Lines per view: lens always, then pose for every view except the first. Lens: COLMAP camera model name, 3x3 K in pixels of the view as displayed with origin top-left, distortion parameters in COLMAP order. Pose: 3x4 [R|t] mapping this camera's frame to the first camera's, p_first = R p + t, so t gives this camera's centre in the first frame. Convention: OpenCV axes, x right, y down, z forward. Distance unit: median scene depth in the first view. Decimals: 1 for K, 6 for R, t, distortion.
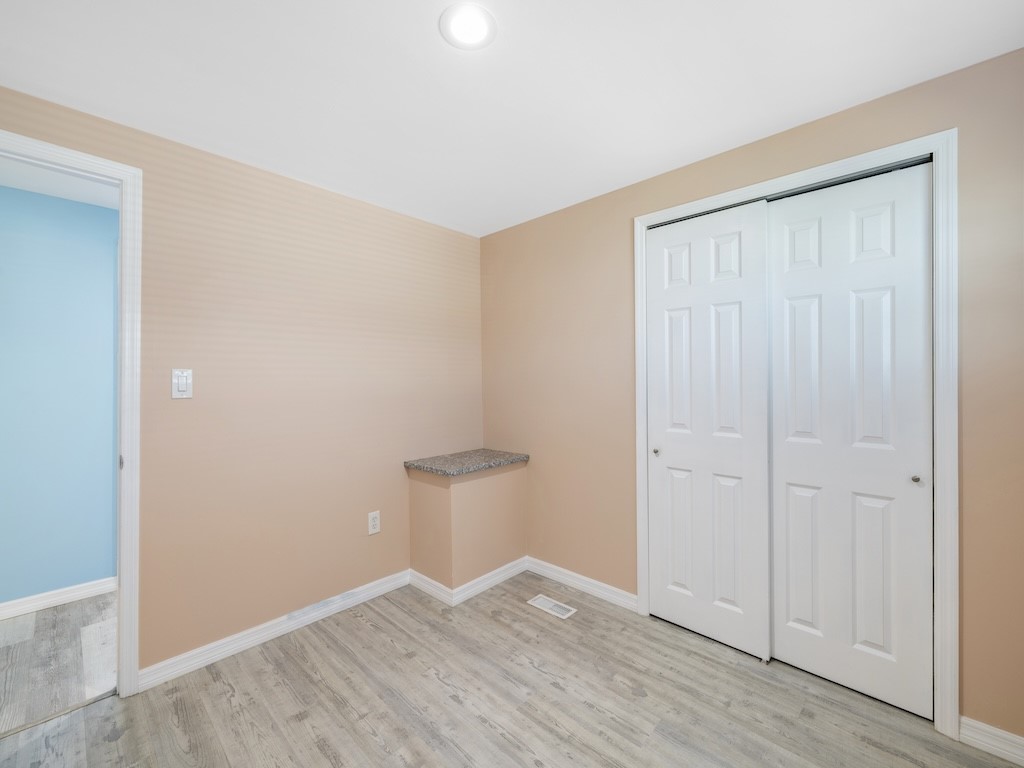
lens RADIAL K [[429.5, 0, 506.7], [0, 429.5, 380.0], [0, 0, 1]] dist [0.000122, 0.000517]
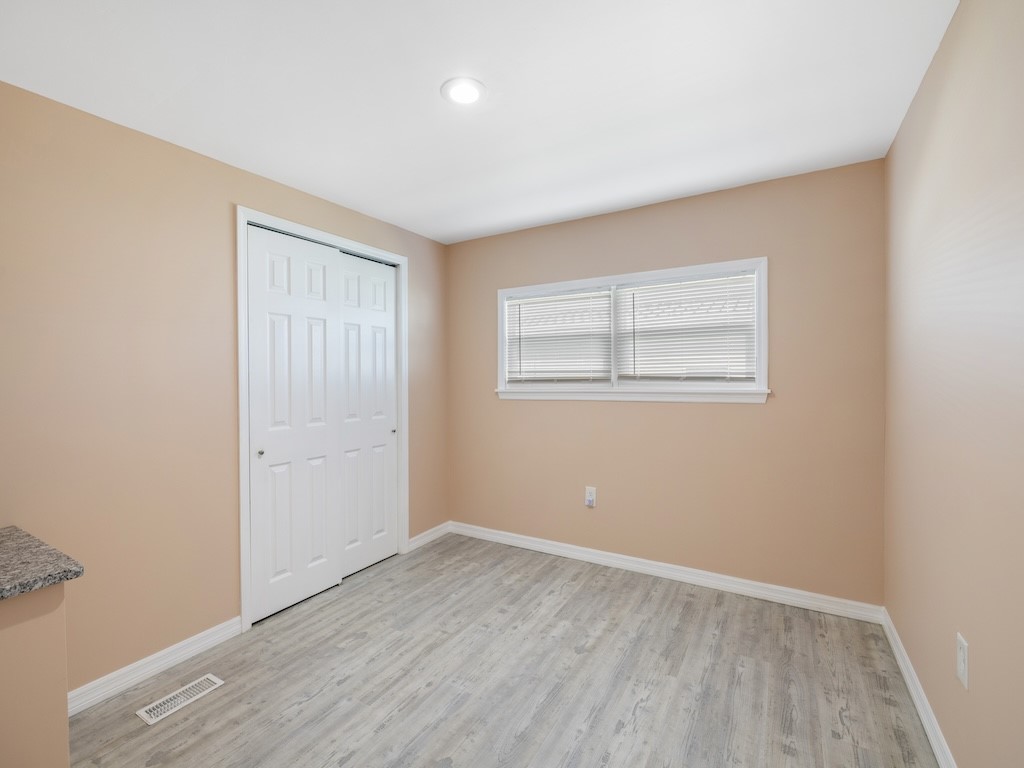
lens RADIAL K [[452.0, 0, 512.0], [0, 452.0, 384.0], [0, 0, 1]] dist [-0.000509, -0.000176]
pose [[-0.220858, -0.010068, 0.975254, -0.973028], [0.015691, 0.999781, 0.013875, 0.001811], [-0.975180, 0.018367, -0.220651, 0.805817]]
